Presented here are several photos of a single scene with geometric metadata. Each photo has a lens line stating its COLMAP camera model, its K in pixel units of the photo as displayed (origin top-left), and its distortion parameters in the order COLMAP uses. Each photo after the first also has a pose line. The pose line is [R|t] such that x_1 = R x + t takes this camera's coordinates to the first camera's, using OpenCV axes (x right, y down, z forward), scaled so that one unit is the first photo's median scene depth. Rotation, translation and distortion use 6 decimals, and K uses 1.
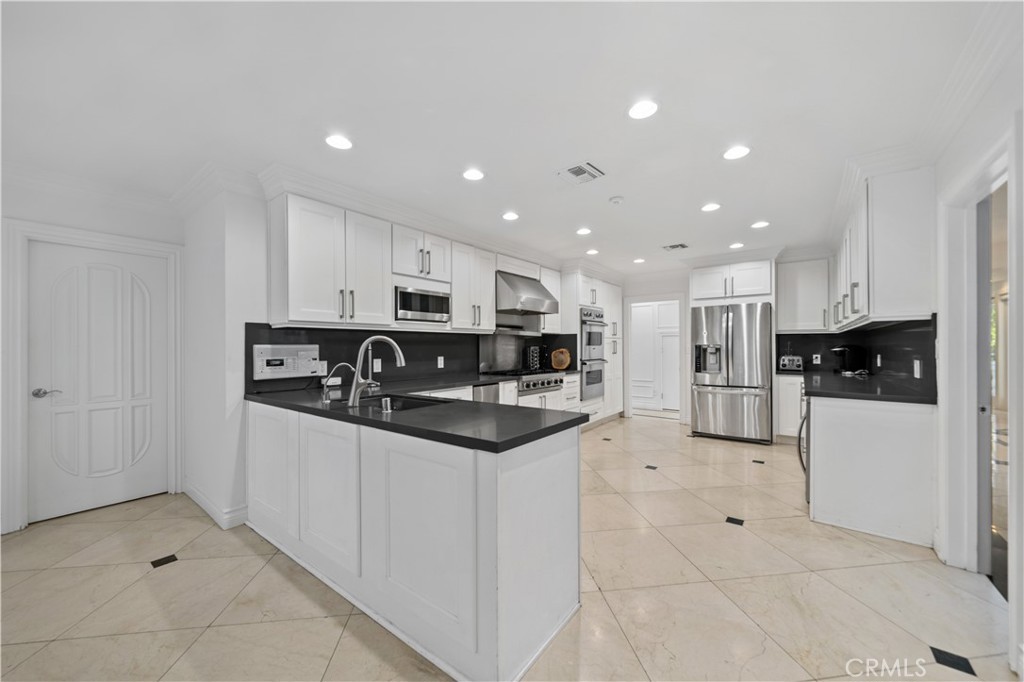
lens RADIAL K [[368.7, 0, 509.0], [0, 368.7, 345.7], [0, 0, 1]] dist [-0.006279, 0.000530]
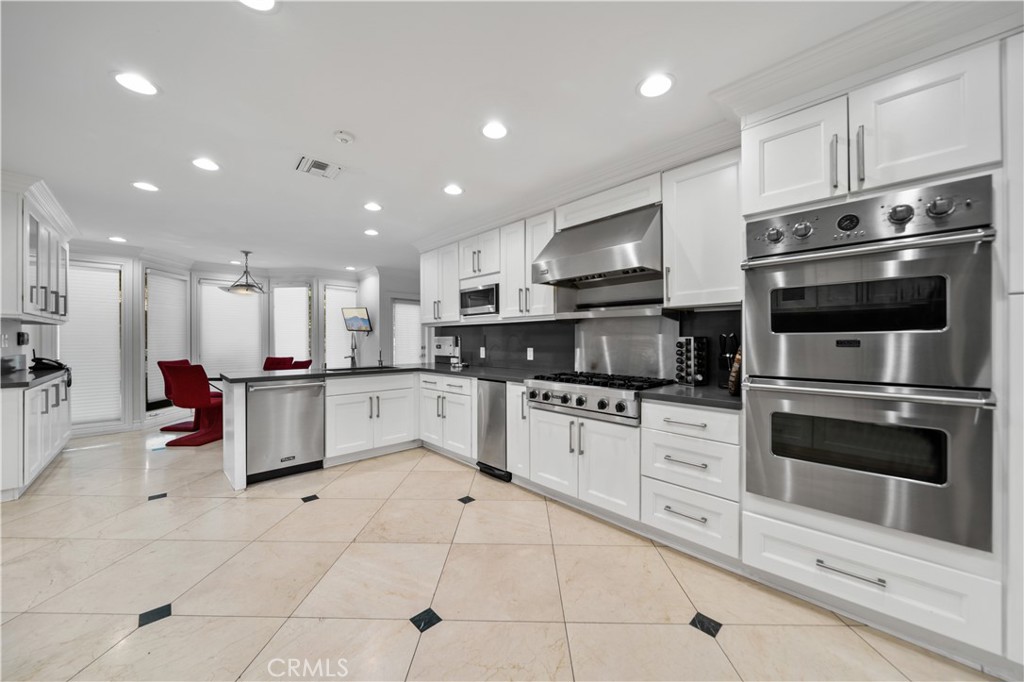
lens RADIAL K [[368.7, 0, 527.6], [0, 368.7, 341.8], [0, 0, 1]] dist [-0.006279, 0.000530]
pose [[-0.111006, 0.013889, -0.993723, 0.796570], [0.009112, 0.999875, 0.012957, 0.002507], [0.993778, -0.007616, -0.111118, 1.172100]]
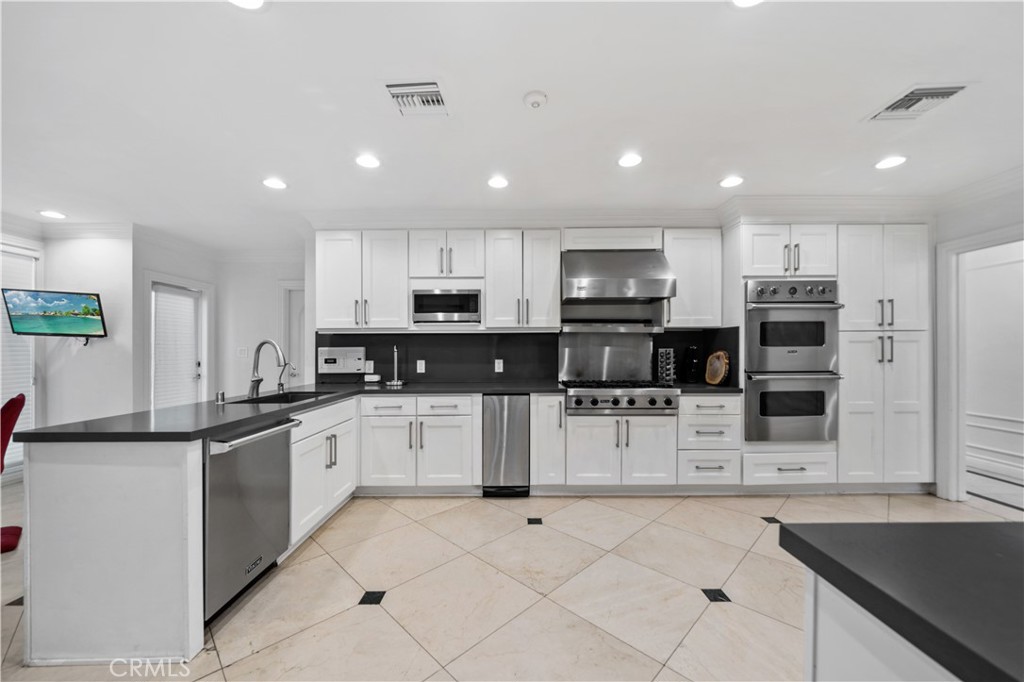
lens RADIAL K [[368.7, 0, 524.2], [0, 368.7, 357.2], [0, 0, 1]] dist [-0.006279, 0.000530]
pose [[0.632542, 0.012656, -0.774422, 0.595982], [0.003303, 0.999813, 0.019038, 0.006643], [0.774519, -0.014600, 0.632383, 0.503475]]
